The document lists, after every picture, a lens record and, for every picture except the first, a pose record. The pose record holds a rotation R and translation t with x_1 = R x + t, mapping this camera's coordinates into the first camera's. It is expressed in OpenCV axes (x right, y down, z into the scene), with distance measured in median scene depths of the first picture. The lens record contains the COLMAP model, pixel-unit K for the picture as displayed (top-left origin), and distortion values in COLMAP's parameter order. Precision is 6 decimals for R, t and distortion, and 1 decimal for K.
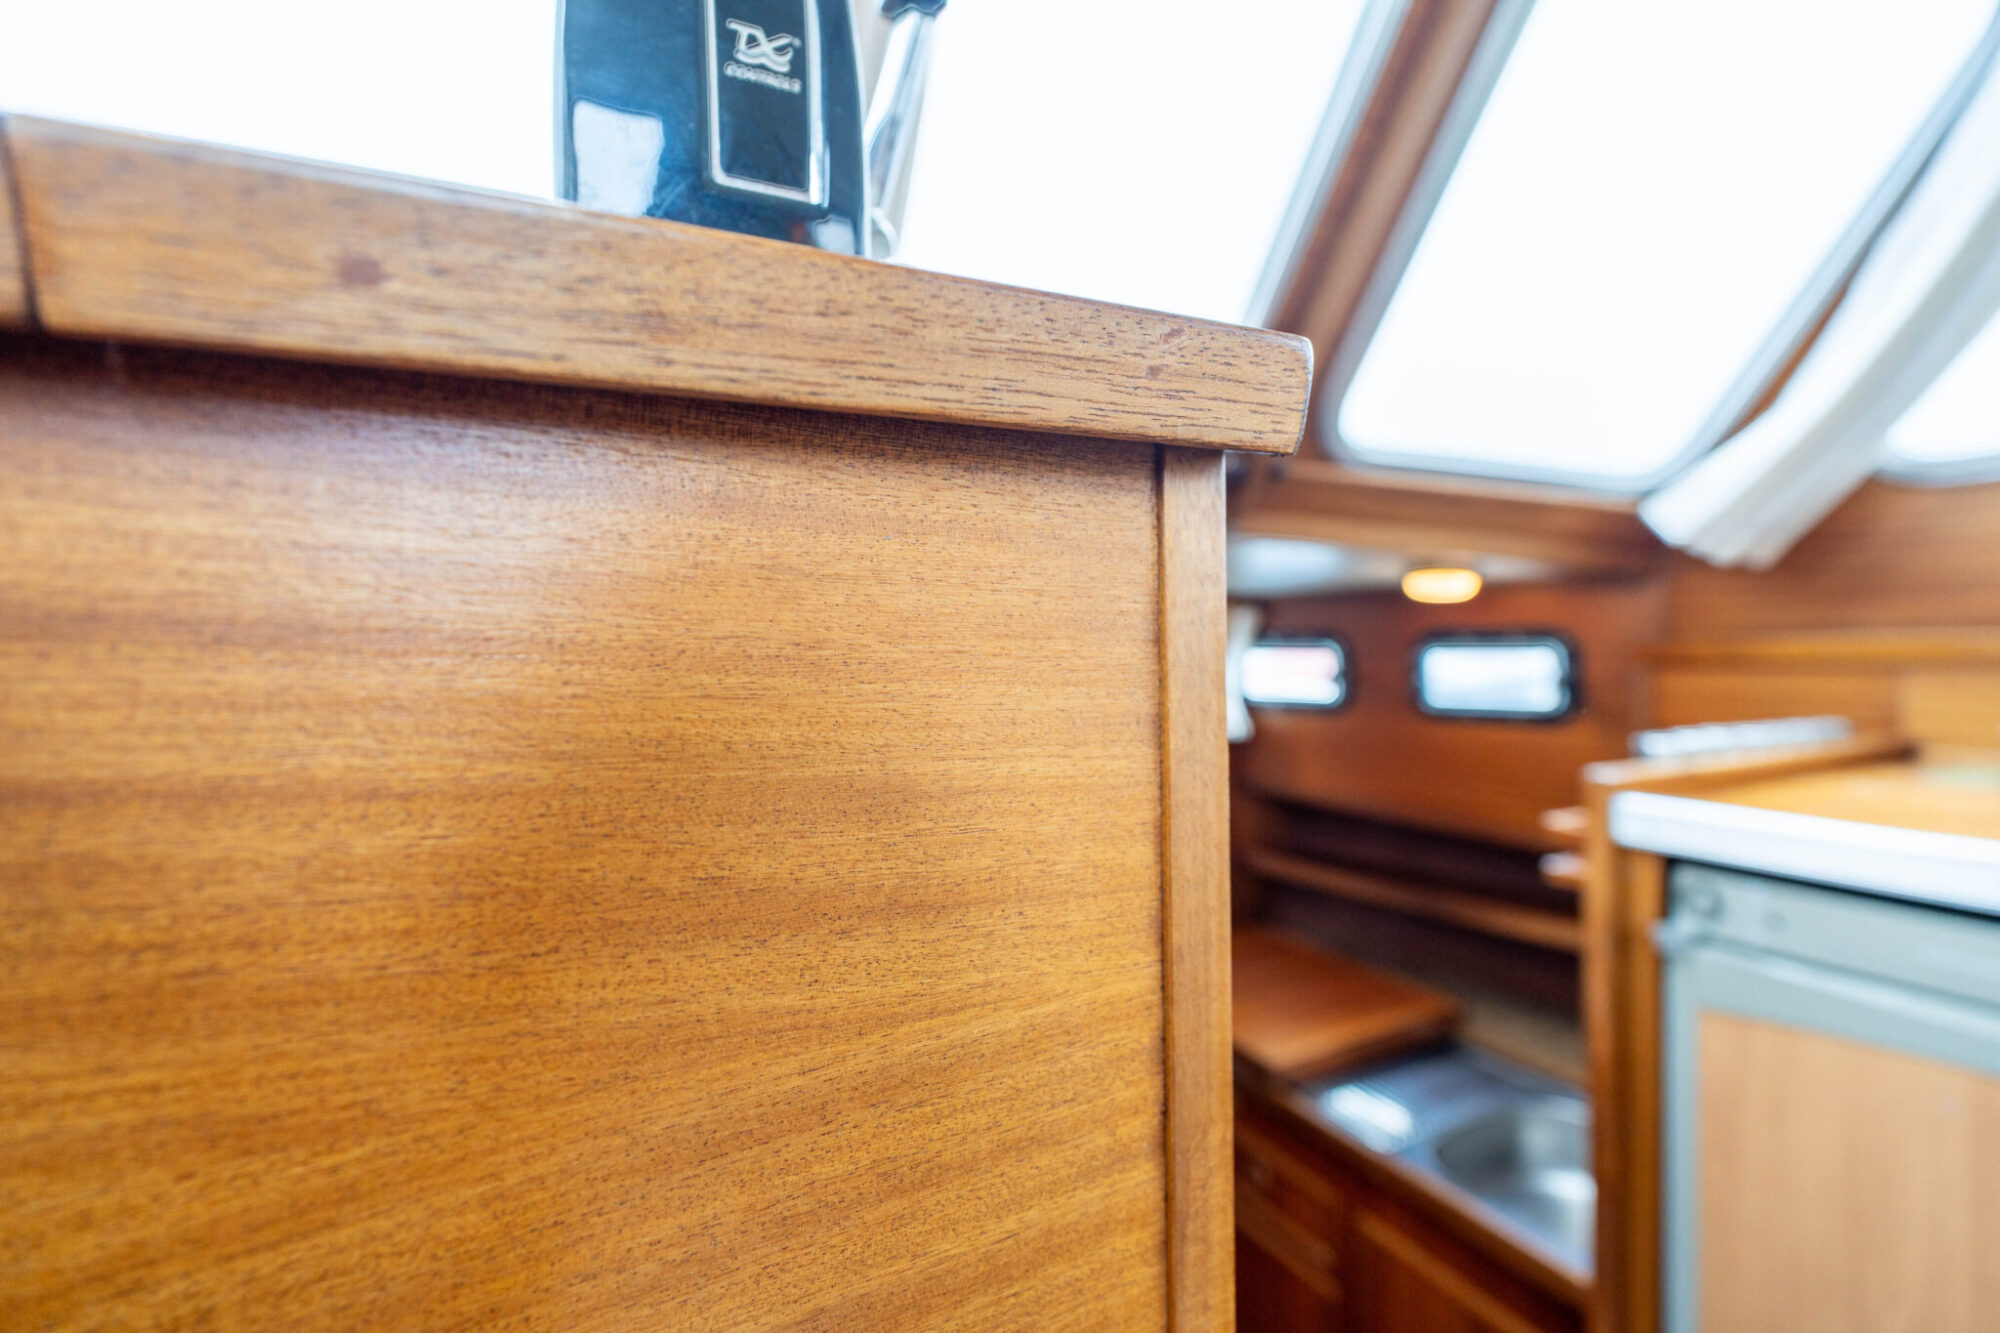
lens RADIAL K [[884.1, 0, 1000.0], [0, 884.1, 666.5], [0, 0, 1]] dist [-0.005283, 0.000129]
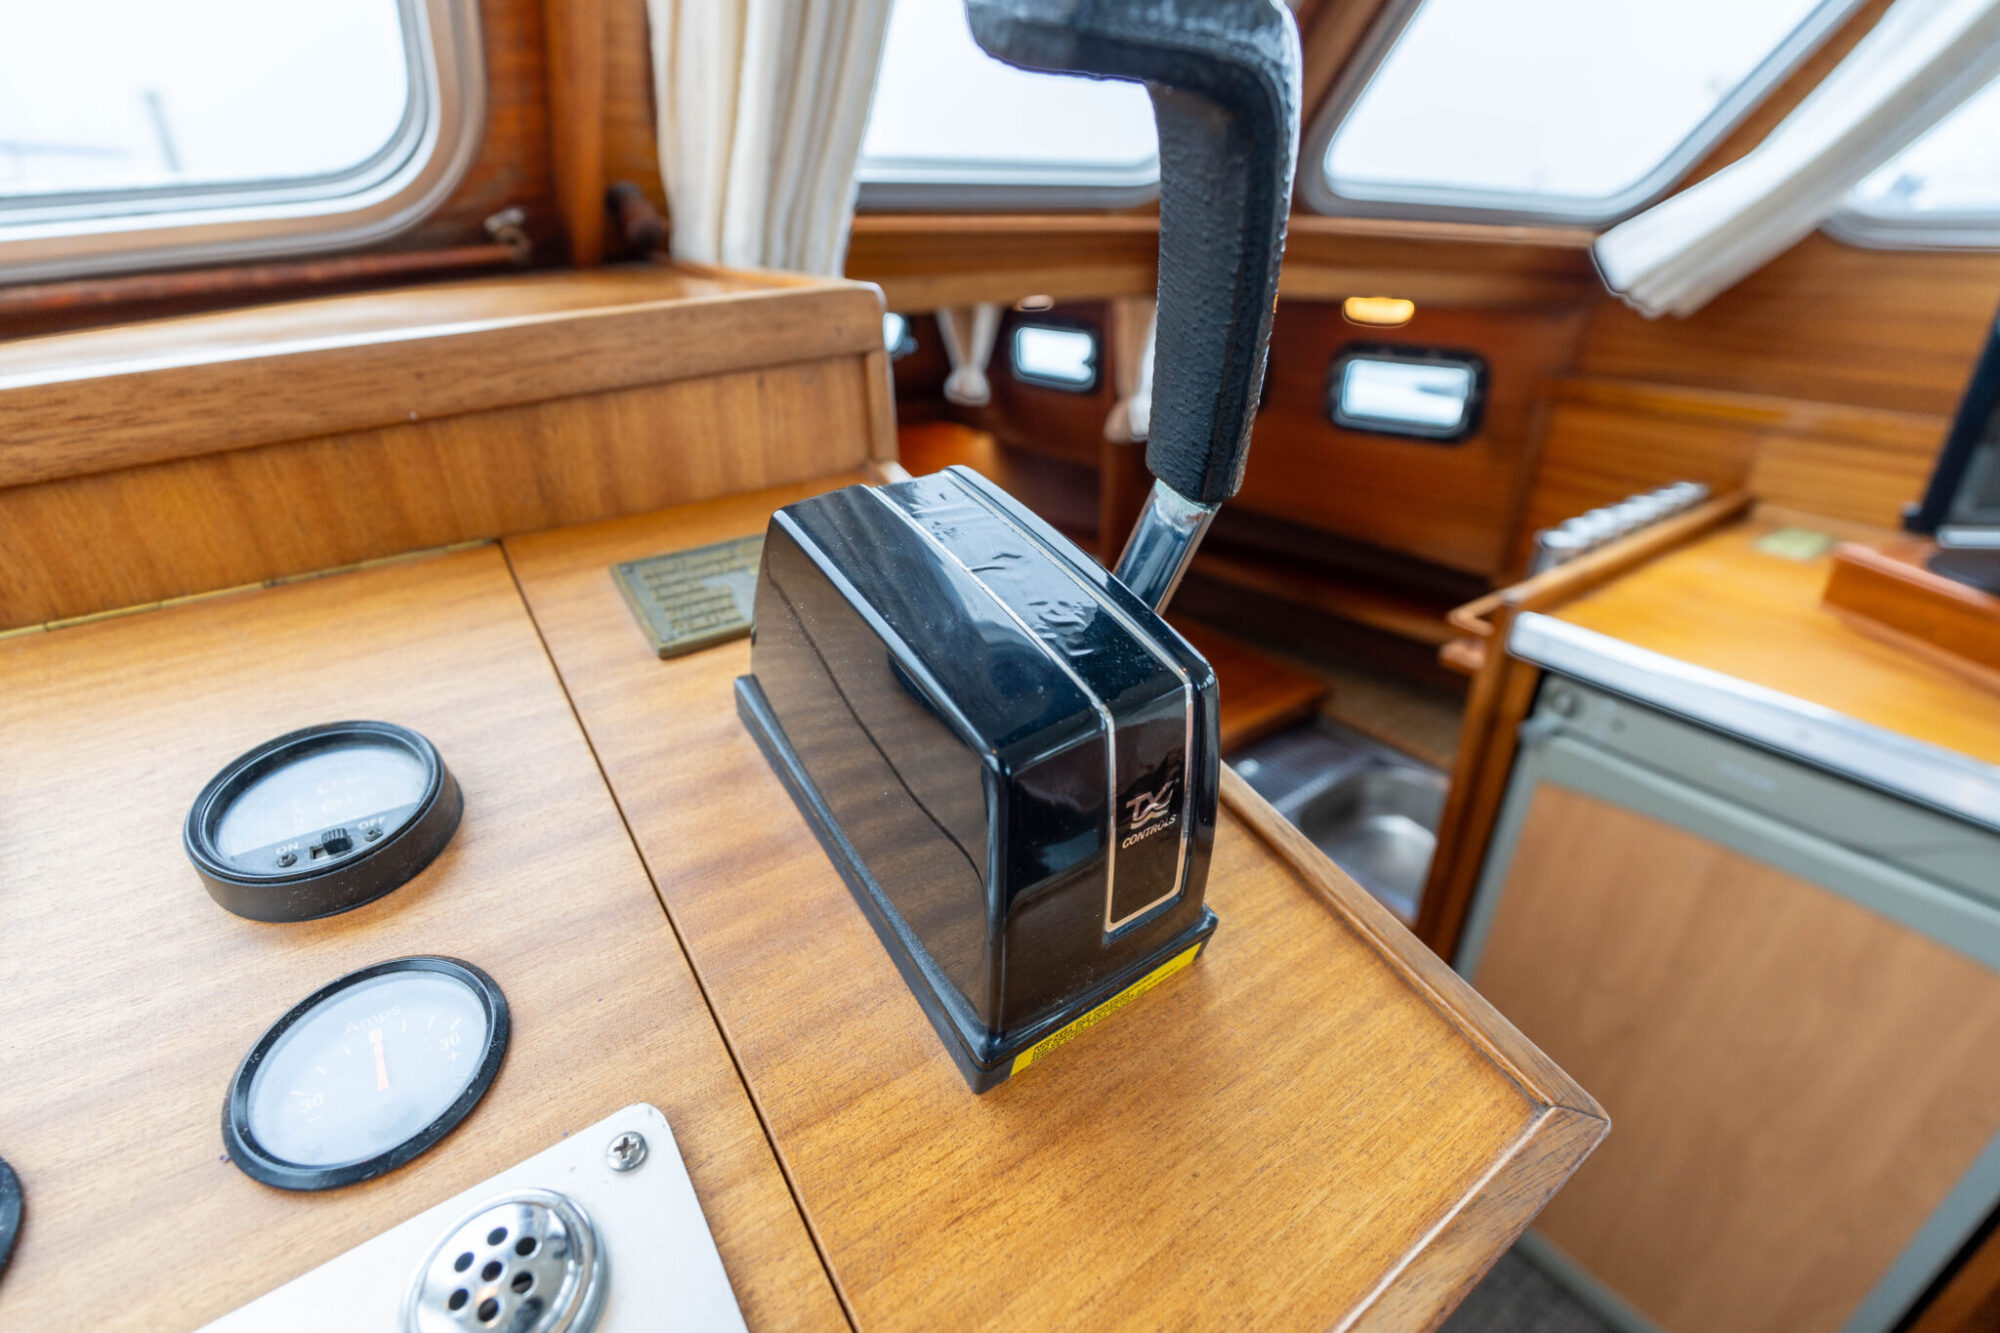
lens RADIAL K [[876.9, 0, 992.4], [0, 876.9, 666.3], [0, 0, 1]] dist [-0.003243, 0.000001]
pose [[0.988822, -0.075206, 0.128748, -0.112922], [0.009944, 0.894818, 0.446320, -0.258767], [-0.148772, -0.440051, 0.885563, 0.045354]]
